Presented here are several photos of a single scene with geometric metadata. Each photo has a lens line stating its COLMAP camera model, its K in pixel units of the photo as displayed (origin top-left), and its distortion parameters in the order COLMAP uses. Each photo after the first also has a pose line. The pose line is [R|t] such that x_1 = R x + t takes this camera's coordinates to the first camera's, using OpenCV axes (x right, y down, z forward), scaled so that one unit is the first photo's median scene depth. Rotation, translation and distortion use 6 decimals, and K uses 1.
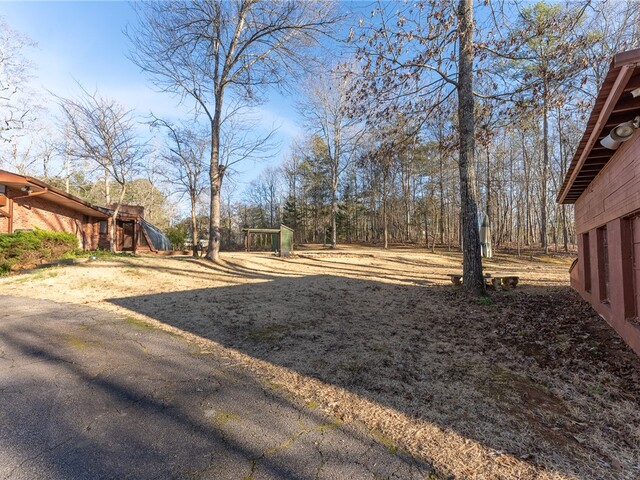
lens RADIAL K [[289.8, 0, 321.4], [0, 289.8, 244.6], [0, 0, 1]] dist [0.001866, -0.000434]
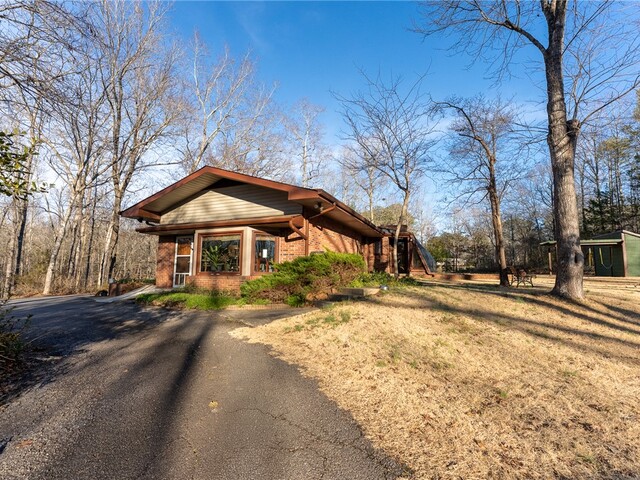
lens RADIAL K [[289.8, 0, 321.4], [0, 289.8, 244.6], [0, 0, 1]] dist [0.001866, -0.000434]
pose [[0.701206, -0.052095, -0.711053, -0.306079], [0.006183, 0.997734, -0.067000, -0.011840], [0.712932, 0.042584, 0.699939, 0.310061]]
